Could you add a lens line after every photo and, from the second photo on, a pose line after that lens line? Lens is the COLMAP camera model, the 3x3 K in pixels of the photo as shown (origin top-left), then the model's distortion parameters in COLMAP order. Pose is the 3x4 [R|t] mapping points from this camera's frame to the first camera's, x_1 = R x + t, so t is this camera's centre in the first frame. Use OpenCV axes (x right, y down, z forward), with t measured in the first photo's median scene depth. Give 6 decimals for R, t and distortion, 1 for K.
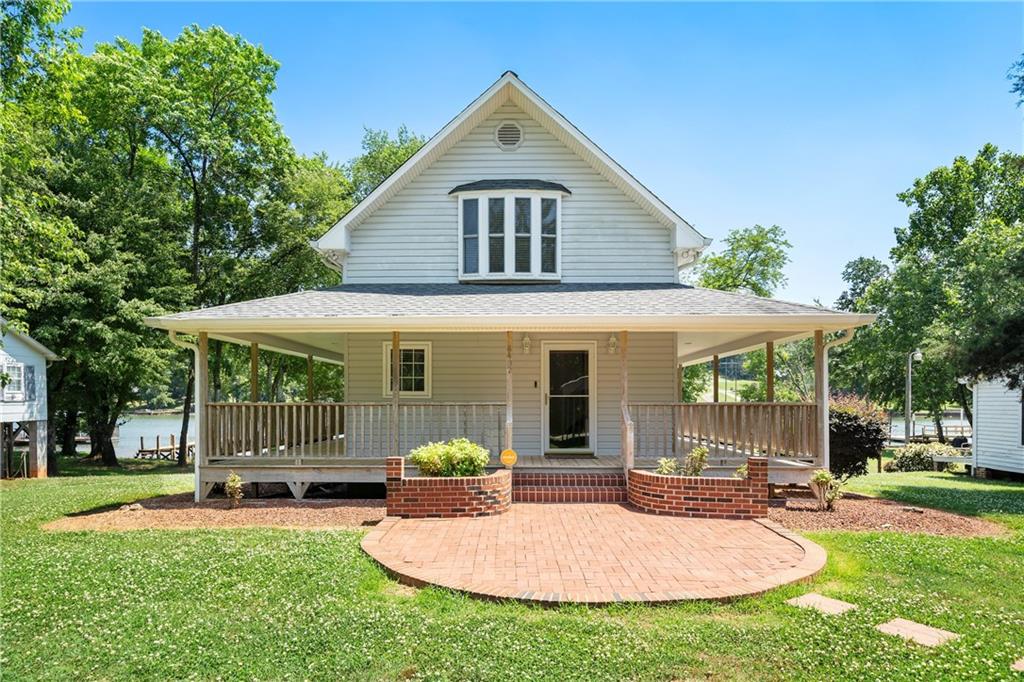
lens RADIAL K [[600.1, 0, 519.1], [0, 600.1, 402.1], [0, 0, 1]] dist [0.008542, -0.000960]
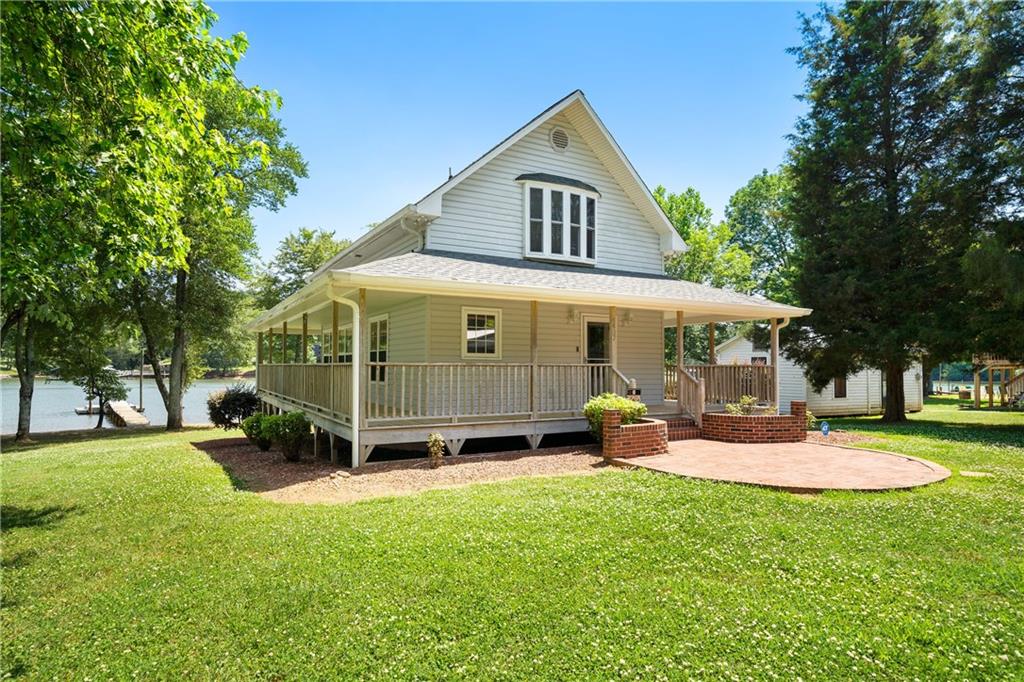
lens RADIAL K [[600.1, 0, 510.1], [0, 600.1, 346.4], [0, 0, 1]] dist [0.008542, -0.000960]
pose [[0.852864, 0.020895, 0.521714, -0.720707], [-0.006651, 0.999553, -0.029159, 0.000936], [-0.522090, 0.021399, 0.852622, 0.046206]]
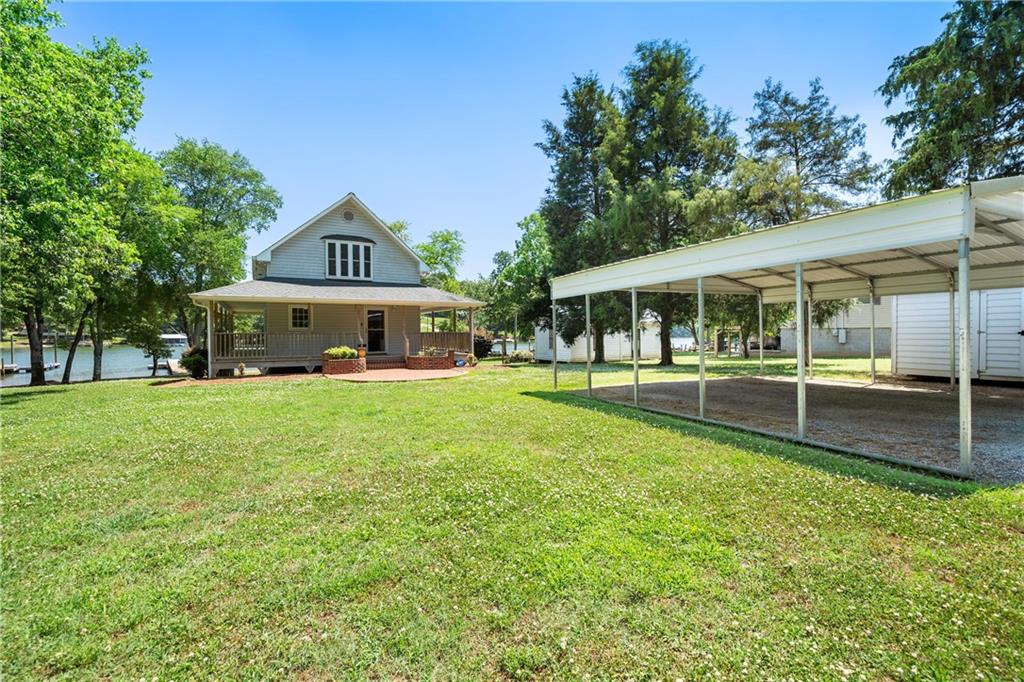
lens RADIAL K [[497.8, 0, 531.9], [0, 497.8, 339.5], [0, 0, 1]] dist [0.003576, 0.000228]
pose [[0.853042, -0.009112, 0.521763, -0.422634], [0.001234, 0.999880, 0.015444, 0.000100], [-0.521841, -0.012531, 0.852950, -1.012610]]
